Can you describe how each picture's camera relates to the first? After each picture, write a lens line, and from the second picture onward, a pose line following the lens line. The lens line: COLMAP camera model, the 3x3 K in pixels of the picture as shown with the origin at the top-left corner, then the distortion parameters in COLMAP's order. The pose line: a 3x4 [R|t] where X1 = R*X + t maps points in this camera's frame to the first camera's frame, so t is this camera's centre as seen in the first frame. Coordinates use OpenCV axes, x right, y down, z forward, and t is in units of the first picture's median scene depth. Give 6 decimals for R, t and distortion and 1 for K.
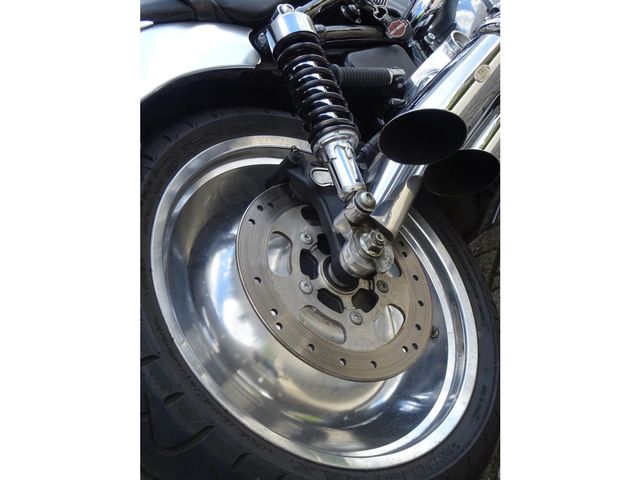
lens RADIAL K [[924.9, 0, 320.0], [0, 924.9, 240.0], [0, 0, 1]] dist [0.216658, -0.019060]
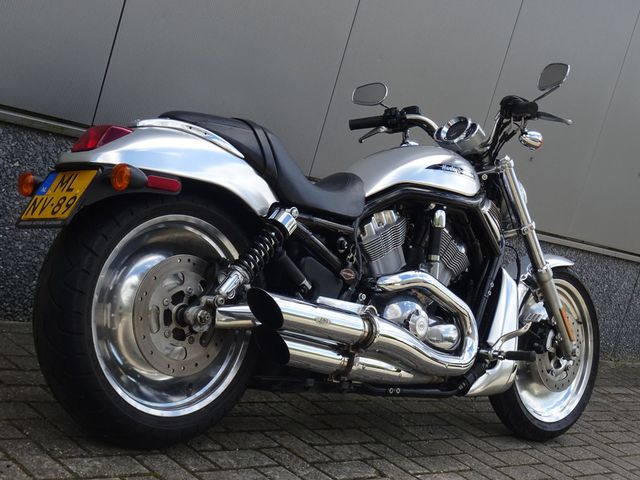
lens RADIAL K [[1060.5, 0, 320.0], [0, 1060.5, 240.0], [0, 0, 1]] dist [-0.023765, -0.068908]
pose [[0.561019, 0.825385, -0.063224, 0.176087], [-0.826203, 0.553554, -0.104725, -0.048570], [-0.051441, 0.110989, 0.992489, -1.093766]]
